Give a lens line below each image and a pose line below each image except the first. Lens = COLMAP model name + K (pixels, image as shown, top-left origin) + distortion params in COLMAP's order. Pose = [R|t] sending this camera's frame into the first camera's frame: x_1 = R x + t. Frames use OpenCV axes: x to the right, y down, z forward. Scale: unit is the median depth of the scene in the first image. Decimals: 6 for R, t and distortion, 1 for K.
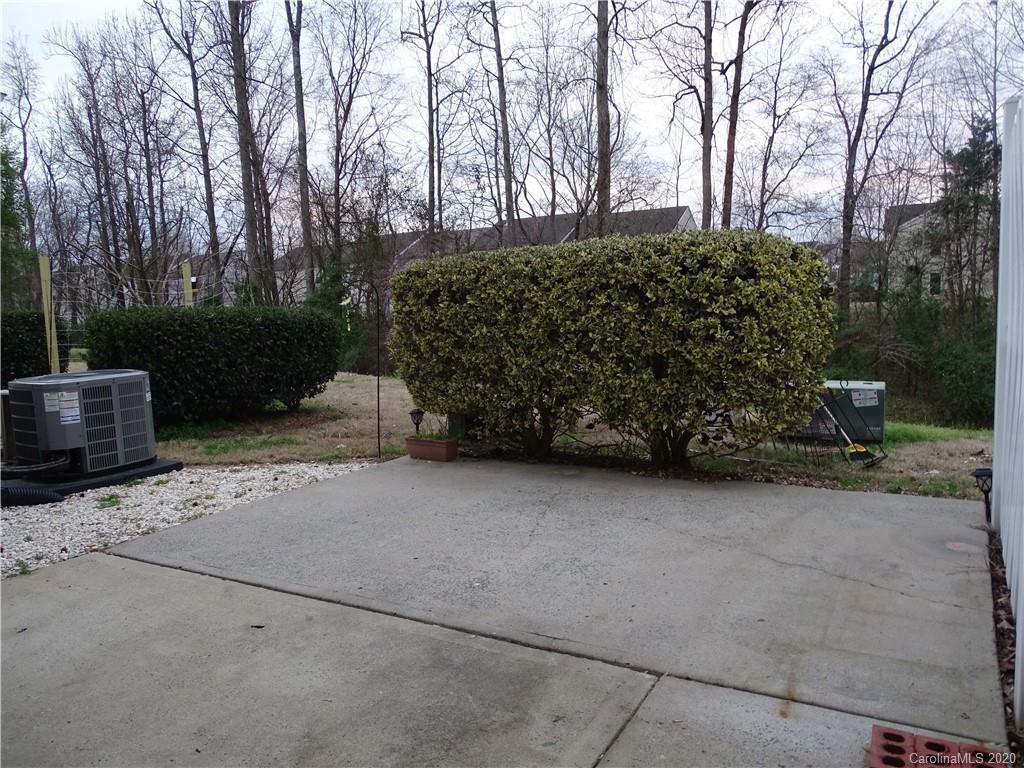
lens RADIAL K [[733.0, 0, 517.0], [0, 733.0, 370.7], [0, 0, 1]] dist [-0.002043, -0.011273]
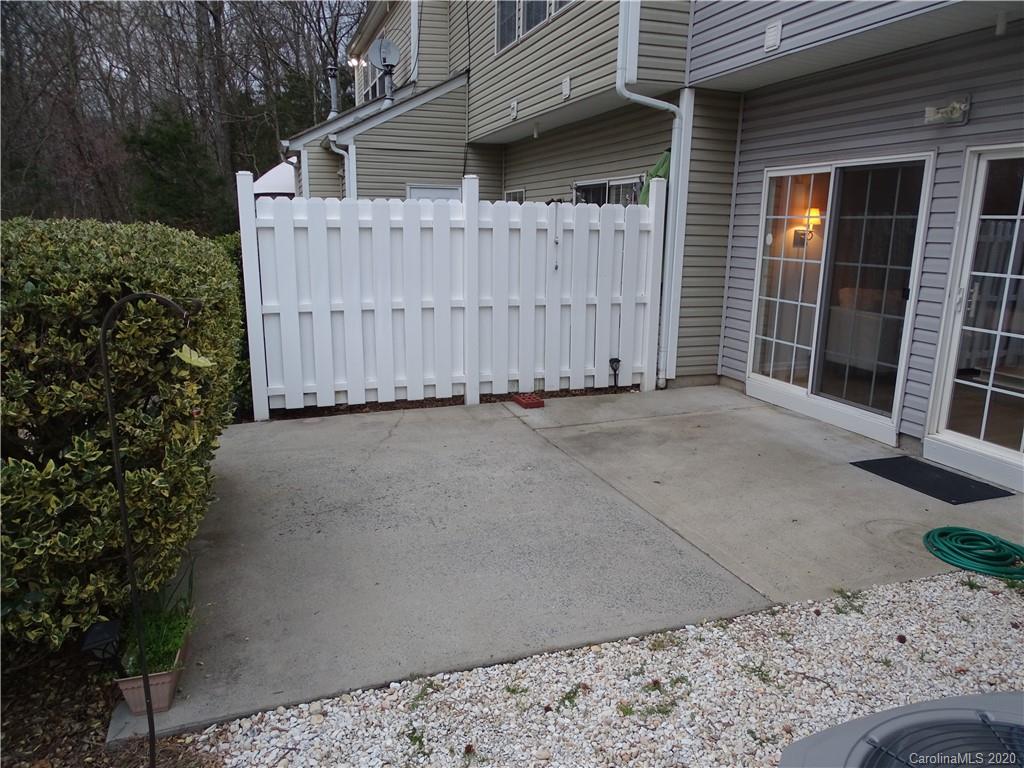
lens RADIAL K [[729.8, 0, 512.0], [0, 729.8, 384.0], [0, 0, 1]] dist [-0.002014, 0.006815]
pose [[-0.759806, -0.106933, 0.641296, -1.026683], [0.071964, 0.966488, 0.246420, -0.289669], [-0.646155, 0.233382, -0.726647, 2.111614]]
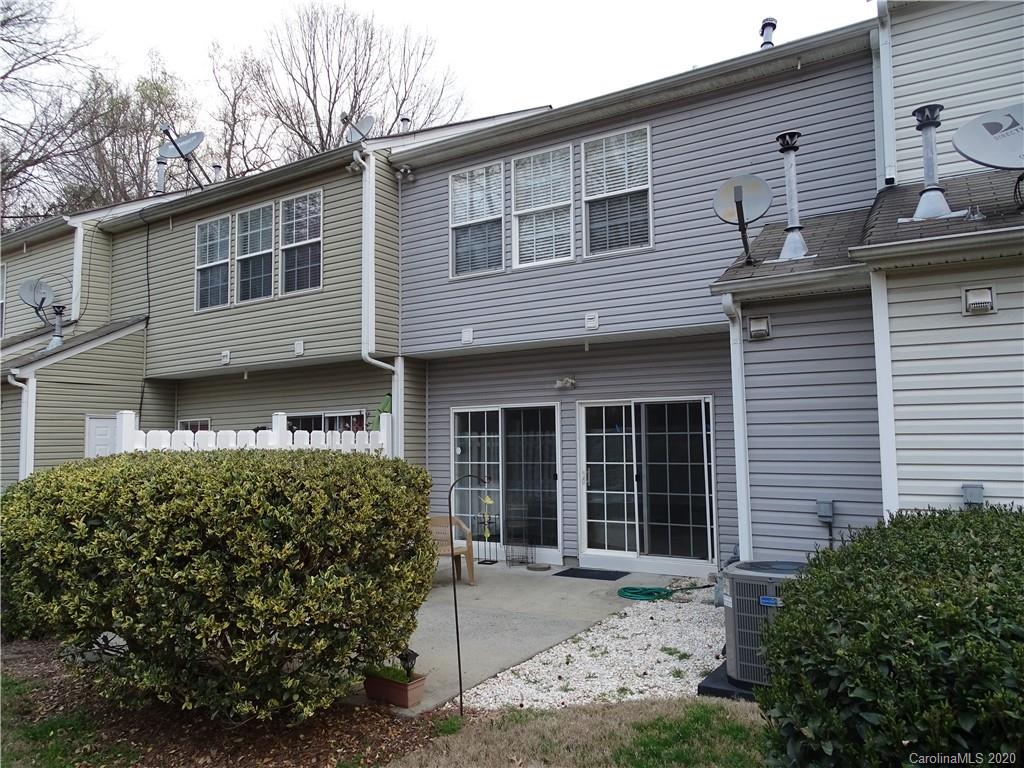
lens RADIAL K [[733.0, 0, 517.0], [0, 733.0, 370.7], [0, 0, 1]] dist [-0.002043, -0.011273]
pose [[-0.997683, 0.065075, 0.019836, -0.539588], [0.064771, 0.997778, -0.015594, -0.415231], [-0.020806, -0.014273, -0.999682, 3.330751]]
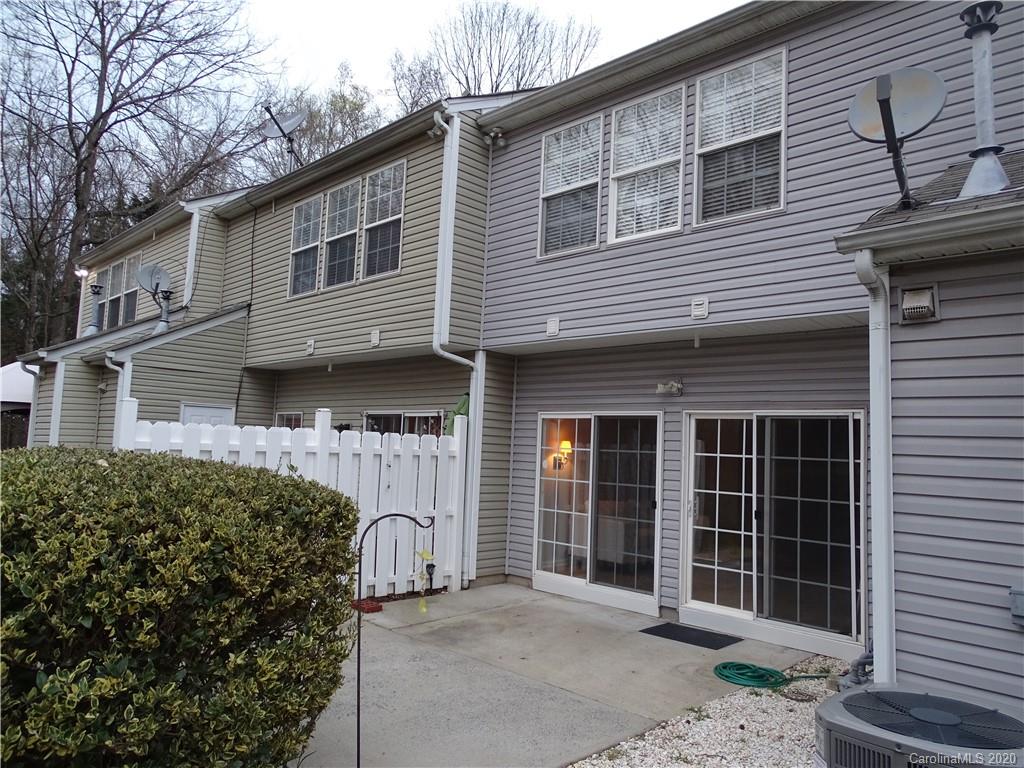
lens RADIAL K [[733.0, 0, 517.0], [0, 733.0, 370.7], [0, 0, 1]] dist [-0.002043, -0.011273]
pose [[-0.967909, 0.032668, 0.249169, -0.793102], [0.025105, 0.999124, -0.033474, -0.386352], [-0.250044, -0.026144, -0.967881, 2.744113]]
